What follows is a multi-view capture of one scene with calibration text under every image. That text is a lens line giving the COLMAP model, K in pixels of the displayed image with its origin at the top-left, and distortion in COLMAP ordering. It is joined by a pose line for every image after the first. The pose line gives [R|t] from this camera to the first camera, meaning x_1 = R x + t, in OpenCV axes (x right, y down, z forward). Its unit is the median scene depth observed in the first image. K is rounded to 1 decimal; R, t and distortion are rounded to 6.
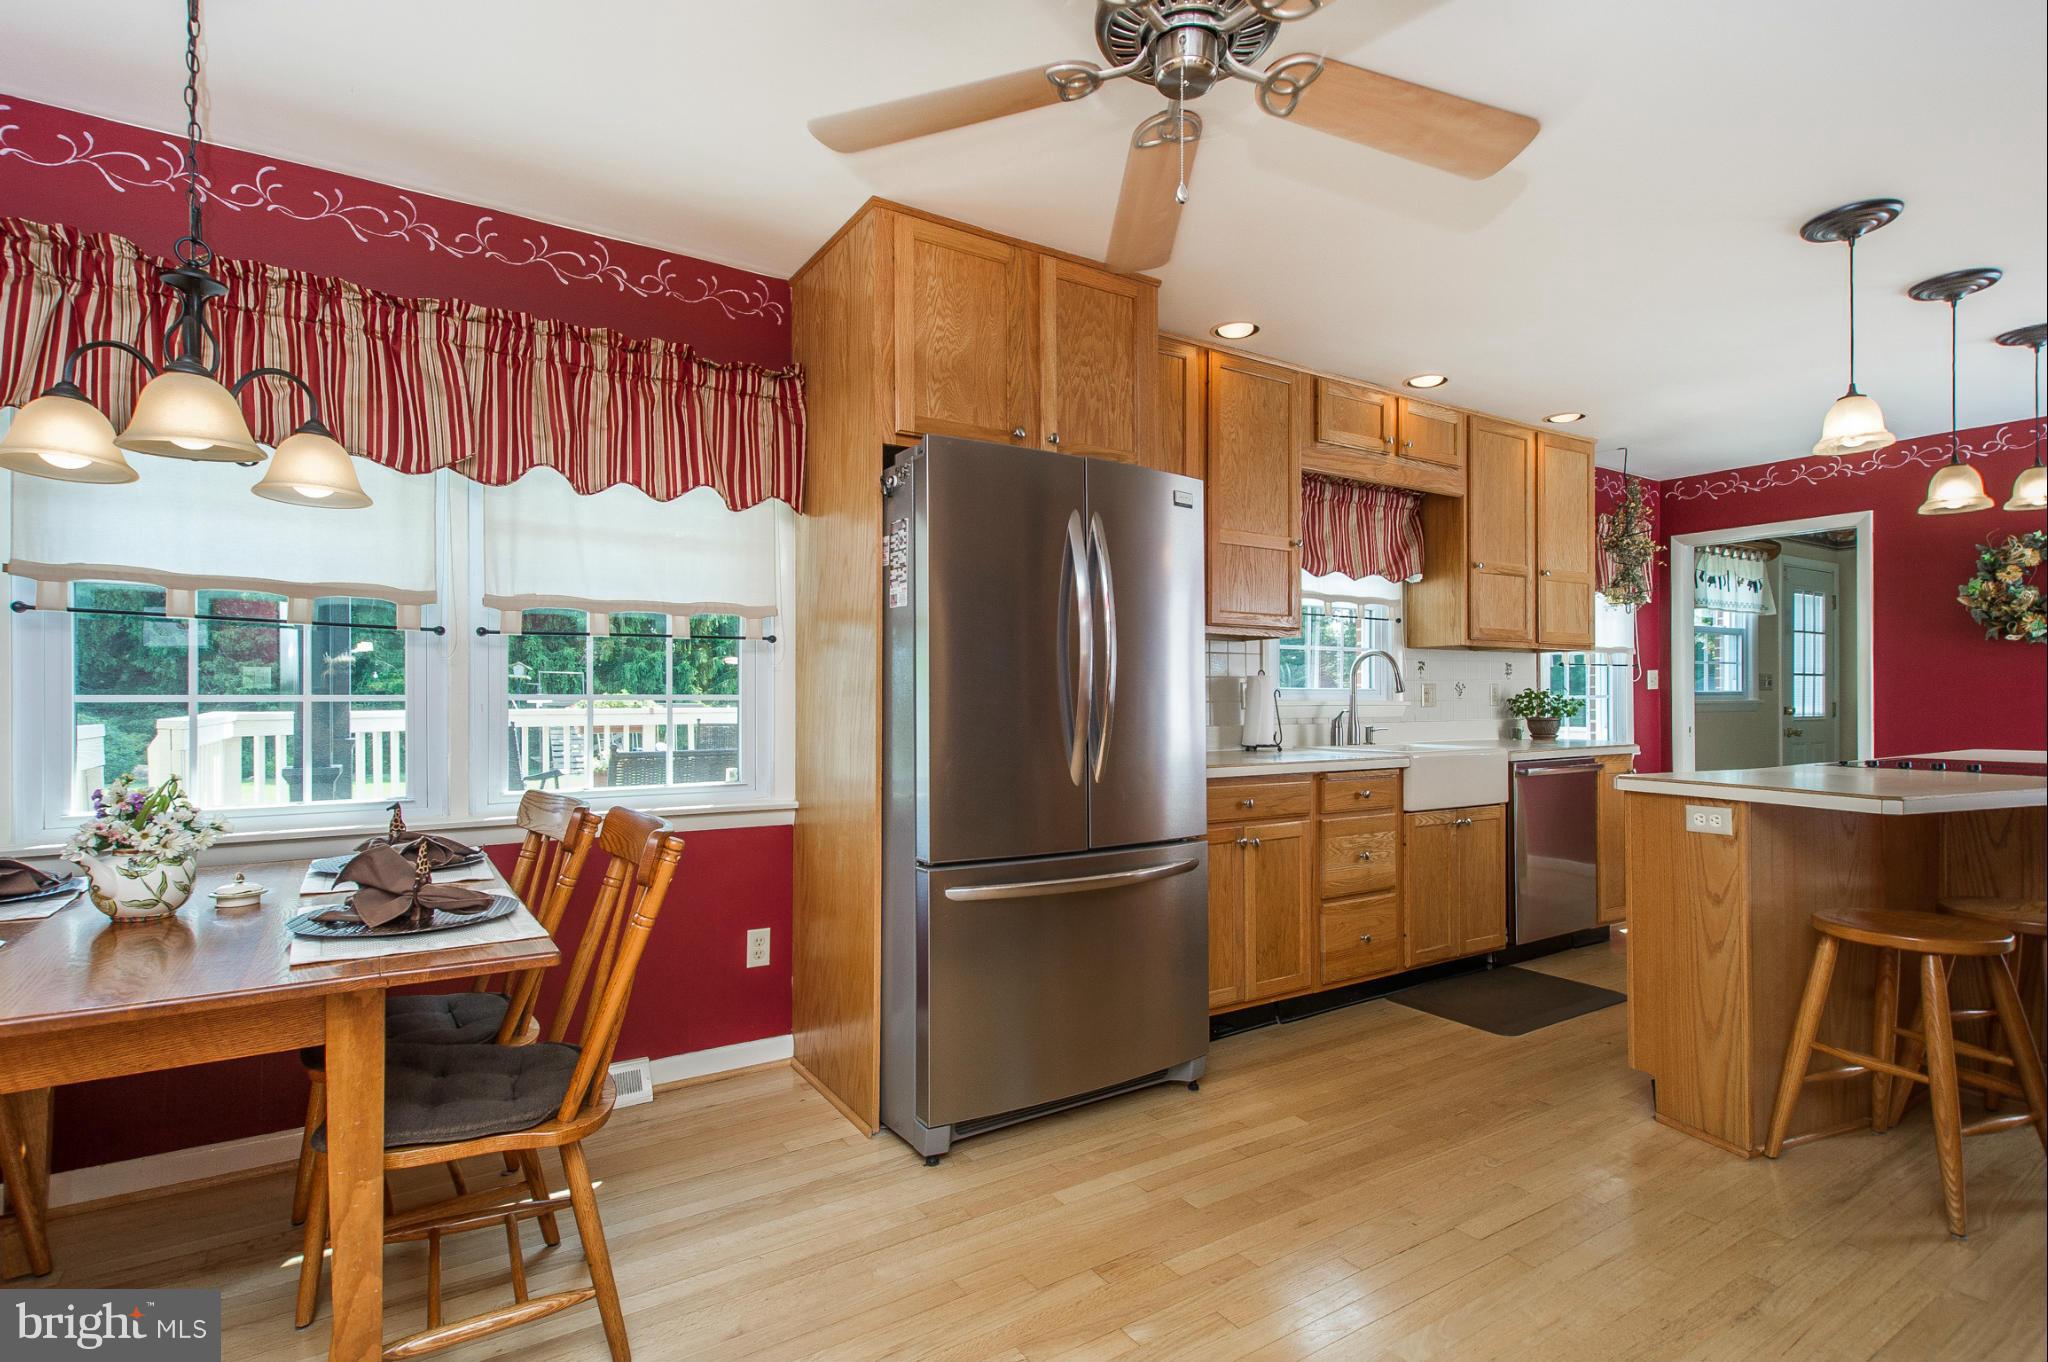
lens RADIAL K [[989.9, 0, 1018.6], [0, 989.9, 688.8], [0, 0, 1]] dist [0.025494, 0.000147]
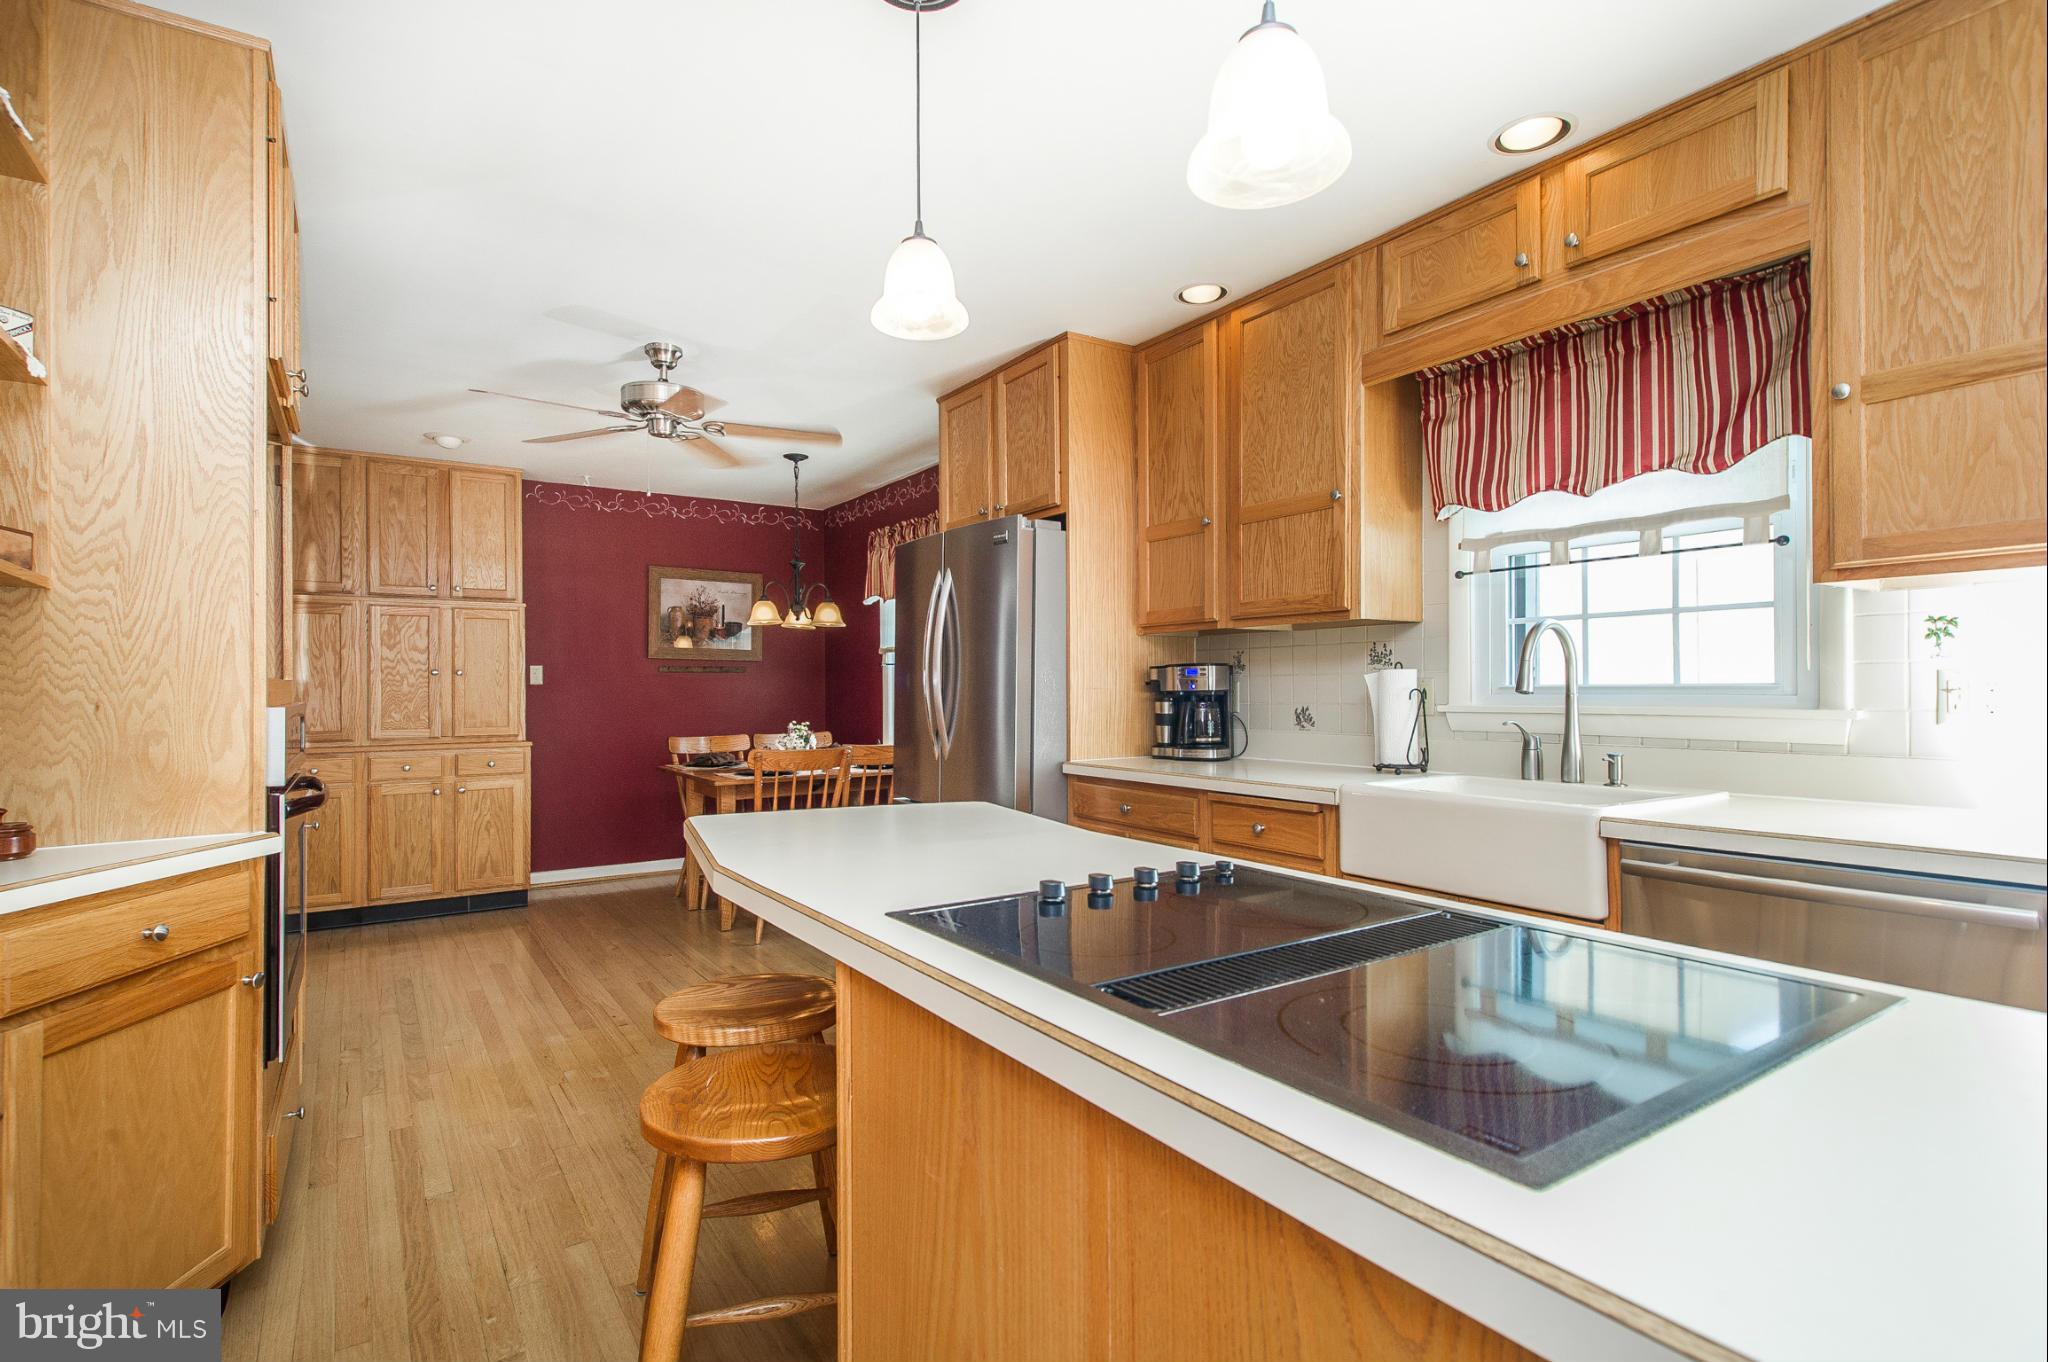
lens RADIAL K [[989.9, 0, 1018.6], [0, 989.9, 688.8], [0, 0, 1]] dist [0.025494, 0.000147]
pose [[0.037320, -0.002828, -0.999299, 0.763261], [0.013606, 0.999905, -0.002322, -0.001145], [0.999211, -0.013510, 0.037355, 0.549762]]
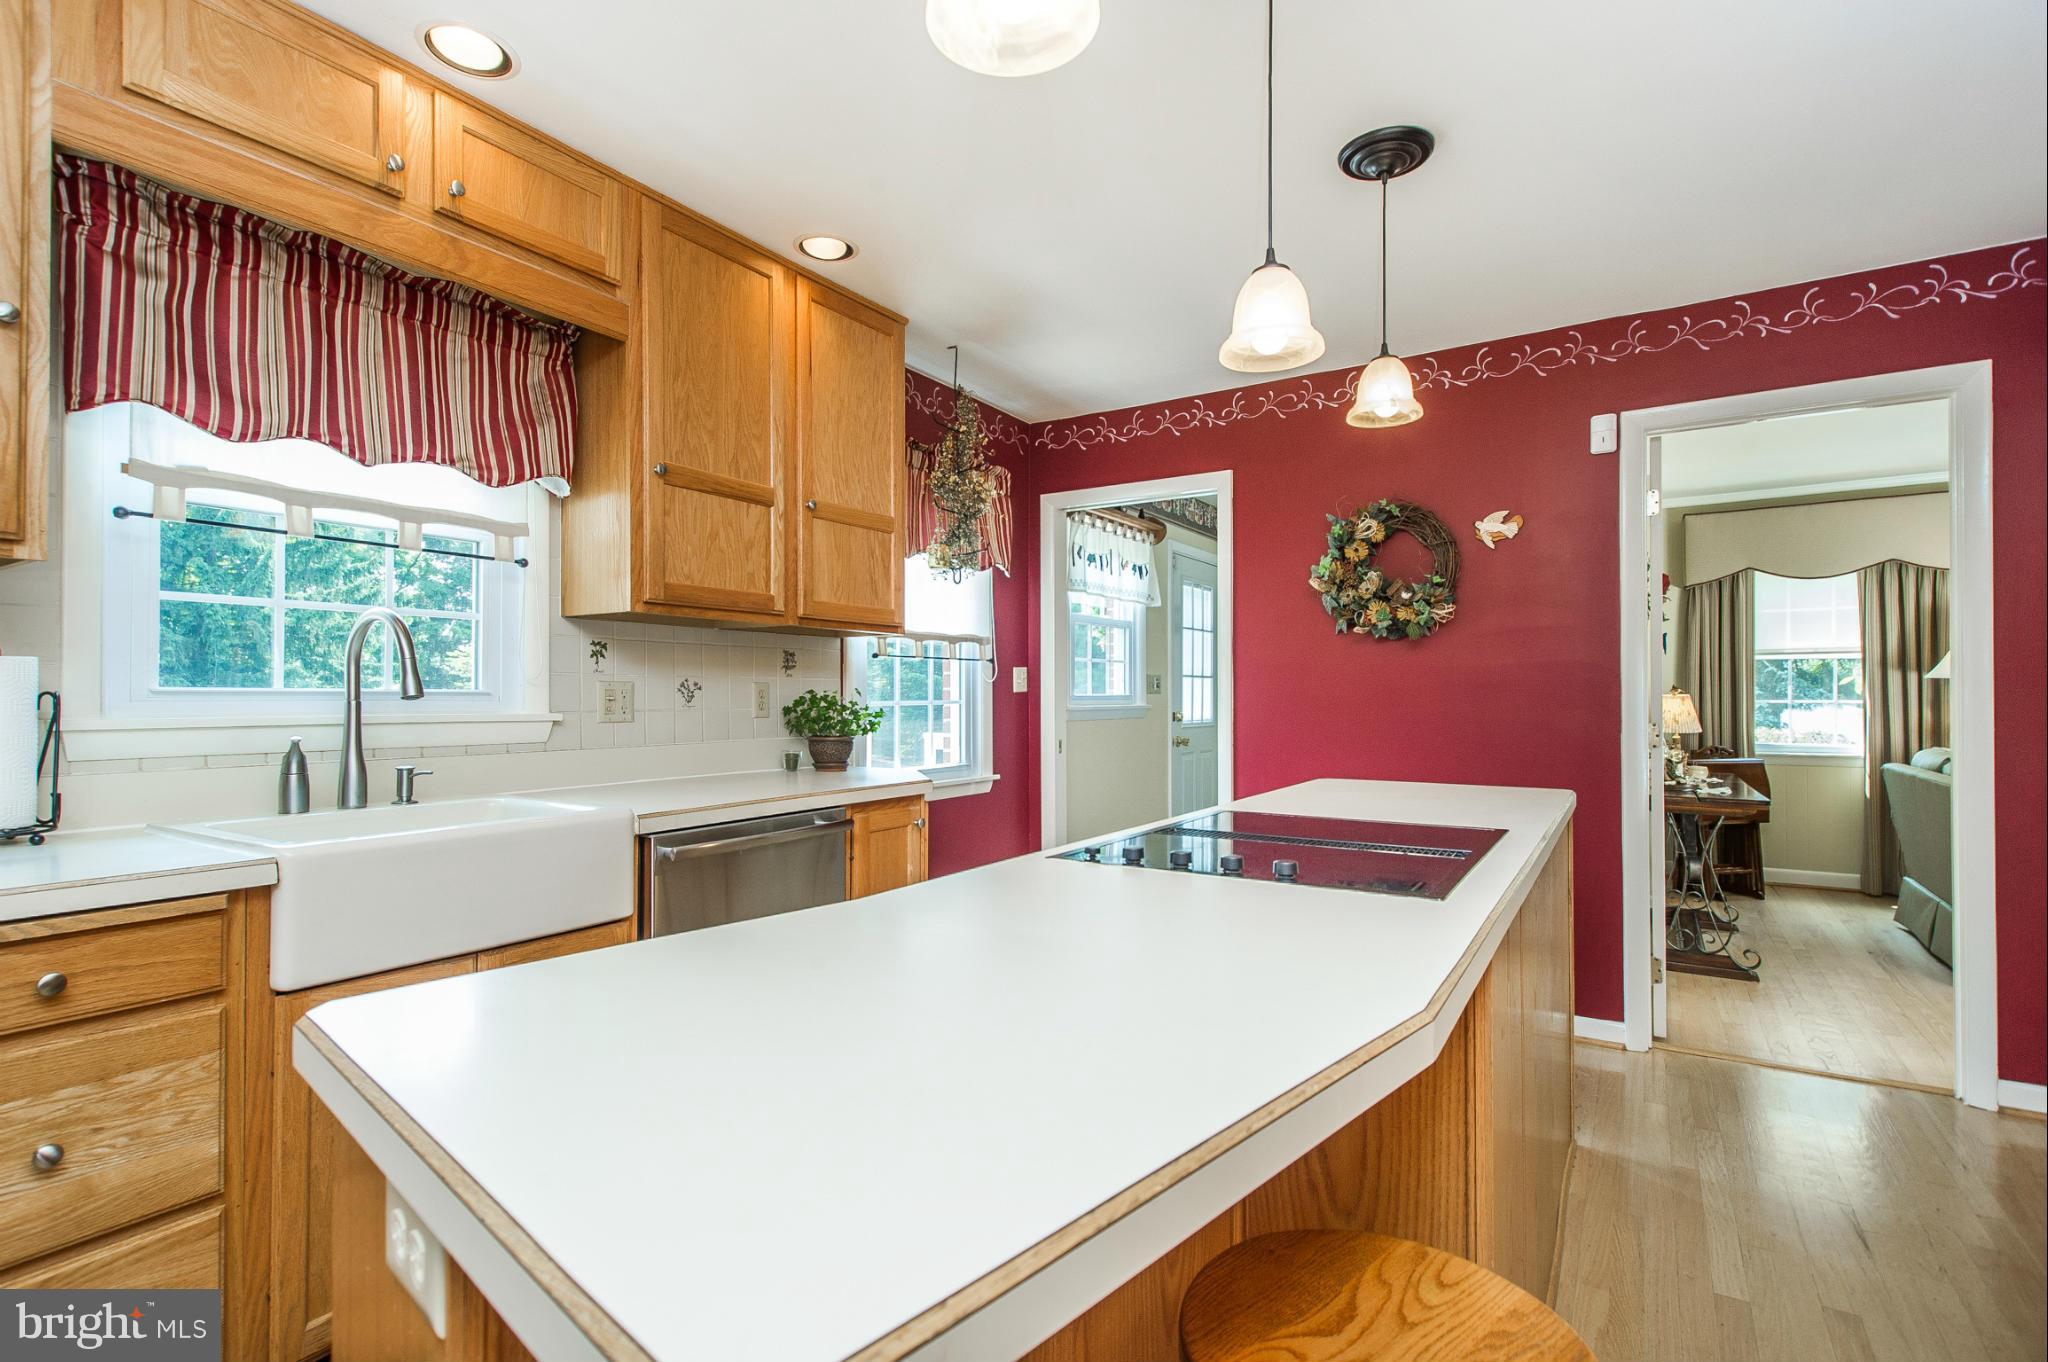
lens RADIAL K [[989.9, 0, 1018.6], [0, 989.9, 688.8], [0, 0, 1]] dist [0.025494, 0.000147]
pose [[0.902108, 0.006686, 0.431459, 0.350914], [-0.008087, 0.999966, 0.001413, -0.003550], [-0.431435, -0.004764, 0.902131, 0.358931]]
